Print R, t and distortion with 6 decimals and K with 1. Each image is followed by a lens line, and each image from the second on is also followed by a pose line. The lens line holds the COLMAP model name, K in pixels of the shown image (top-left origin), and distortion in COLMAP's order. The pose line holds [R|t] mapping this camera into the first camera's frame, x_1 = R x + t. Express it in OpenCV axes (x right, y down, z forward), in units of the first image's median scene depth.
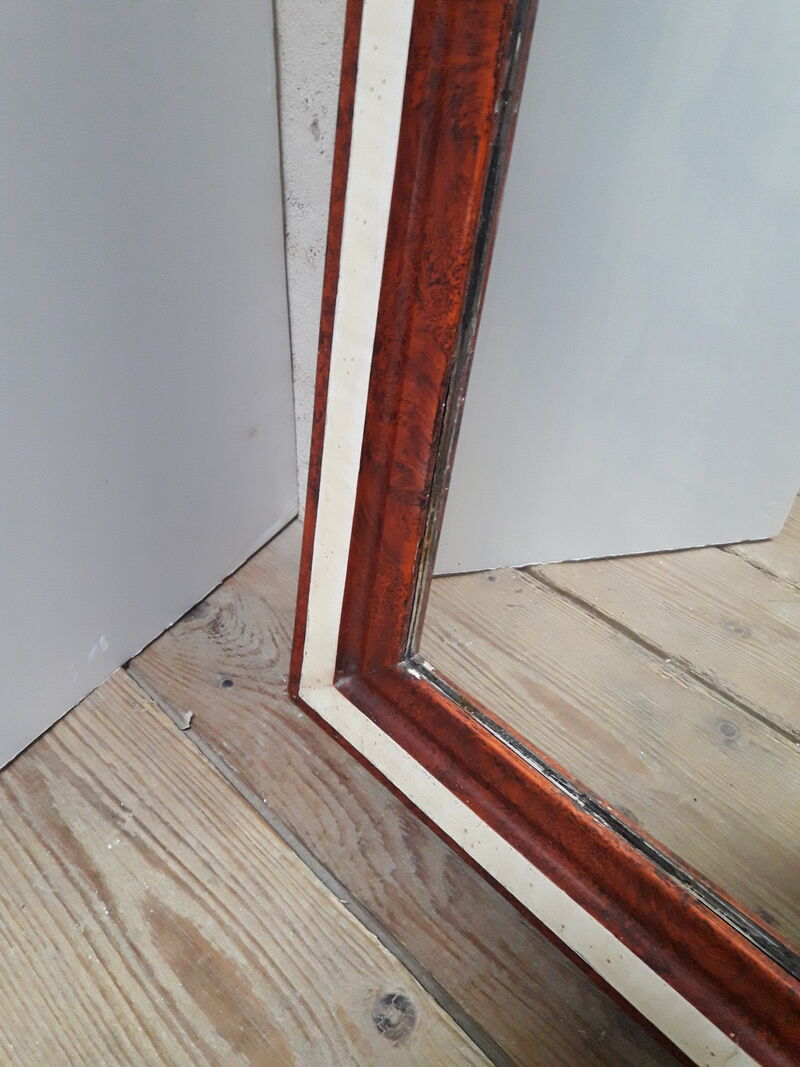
lens RADIAL K [[882.2, 0, 400.0], [0, 882.2, 533.5], [0, 0, 1]] dist [0.047644, -0.110116]
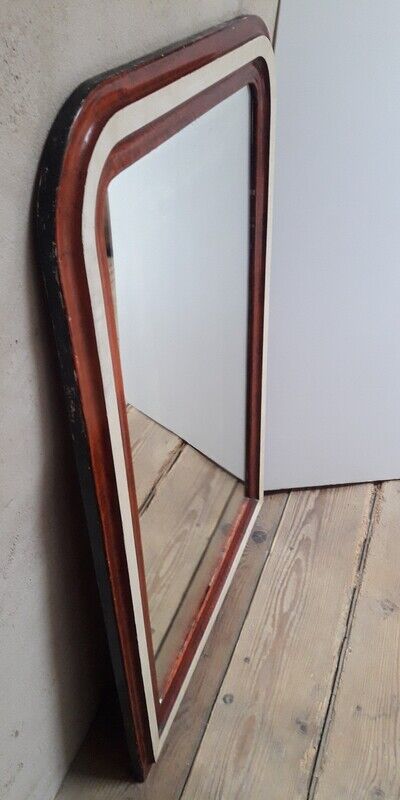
lens RADIAL K [[676.0, 0, 200.2], [0, 676.0, 411.1], [0, 0, 1]] dist [0.103845, -0.237249]
pose [[-0.444953, -0.613435, 0.652468, -1.023562], [0.454914, 0.472747, 0.754695, -2.151414], [-0.771408, 0.632620, 0.068710, 0.061211]]
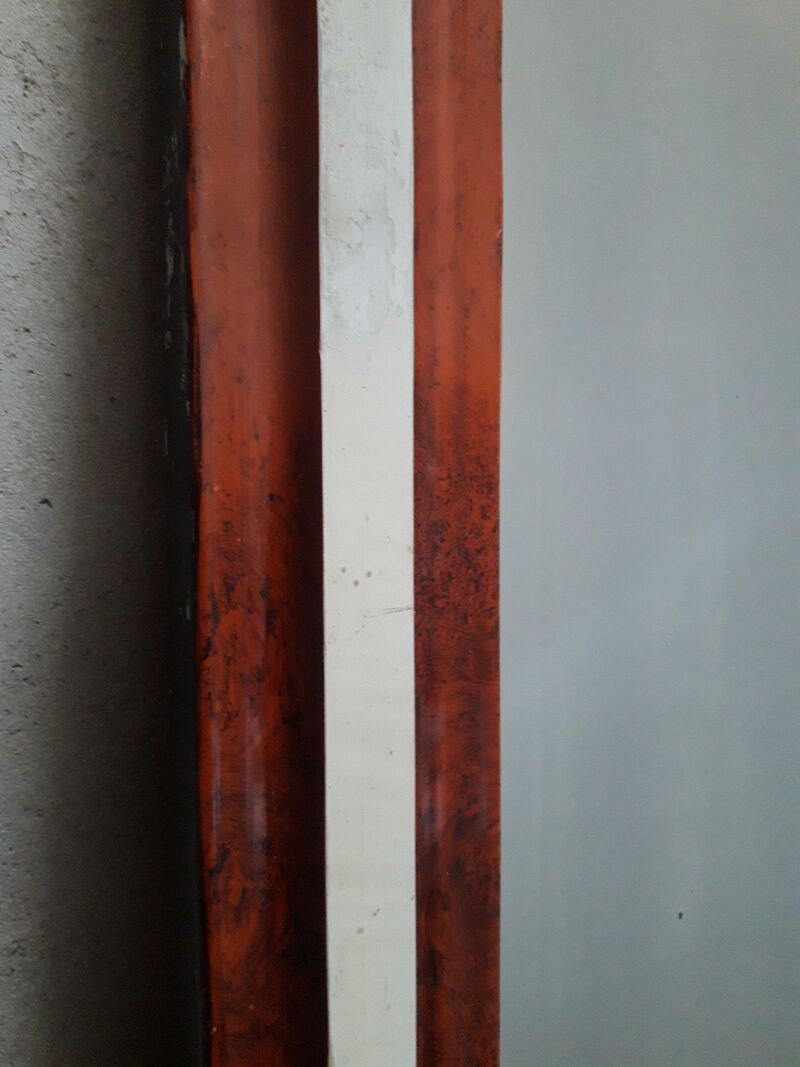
lens RADIAL K [[882.2, 0, 400.0], [0, 882.2, 533.5], [0, 0, 1]] dist [0.047644, -0.110116]
pose [[0.163705, -0.190567, 0.967928, -0.346200], [0.540554, 0.838085, 0.073580, -1.020947], [-0.825228, 0.511172, 0.240211, 0.248435]]
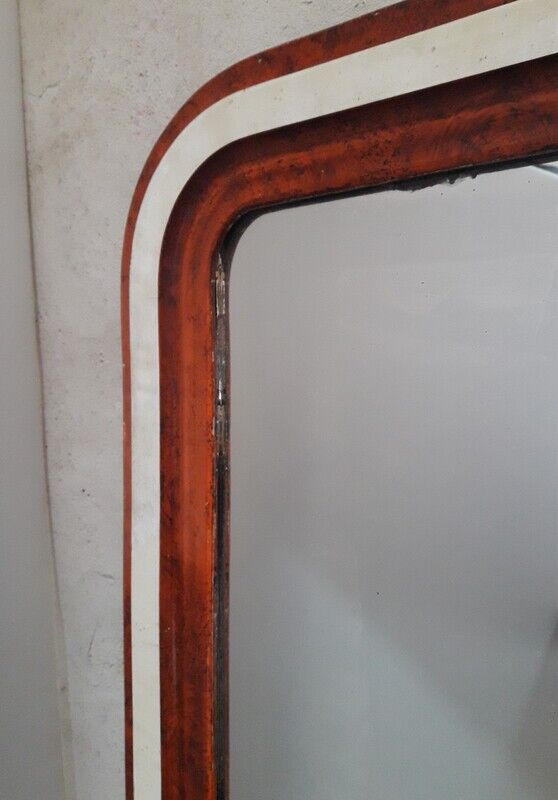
lens RADIAL K [[693.2, 0, 301.5], [0, 693.2, 402.3], [0, 0, 1]] dist [0.093799, -0.246429]
pose [[0.977760, -0.129696, 0.164815, 0.167877], [0.194227, 0.856460, -0.478280, -0.739273], [-0.079127, 0.499655, 0.862603, -0.652321]]
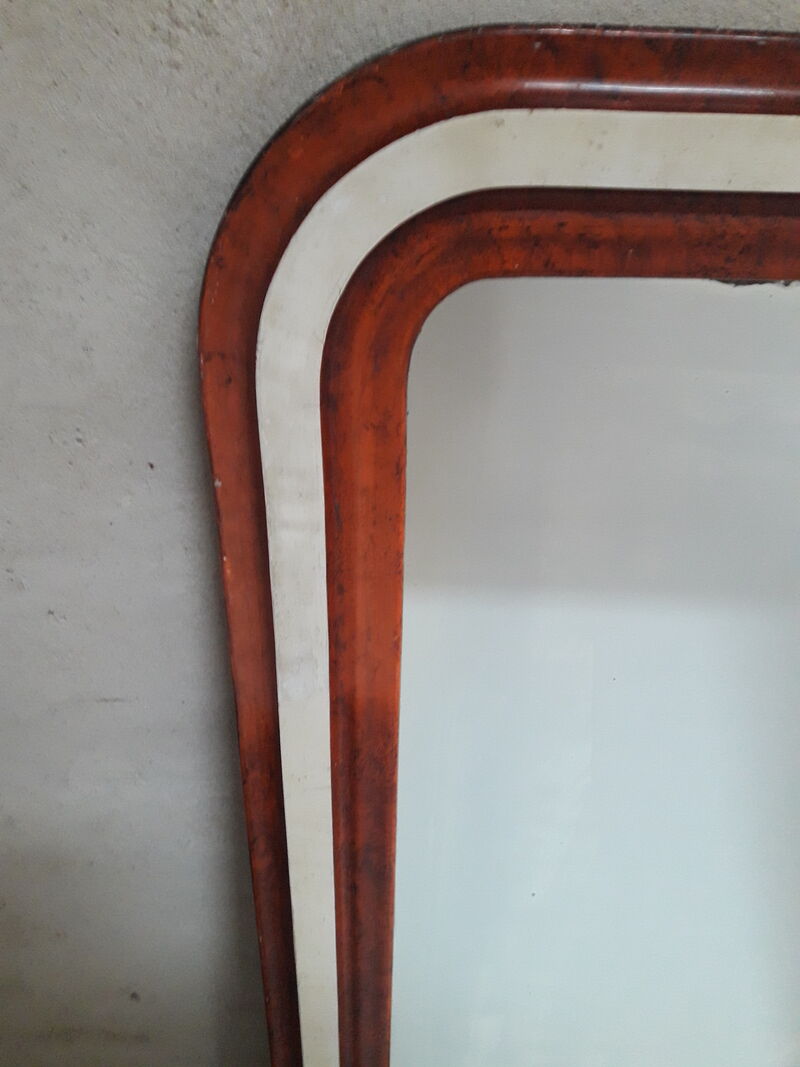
lens RADIAL K [[882.2, 0, 400.0], [0, 882.2, 533.5], [0, 0, 1]] dist [0.047644, -0.110116]
pose [[0.659295, -0.488209, 0.571823, -0.306354], [0.453656, 0.864784, 0.215280, -1.397756], [-0.599605, 0.117478, 0.791627, -0.531150]]
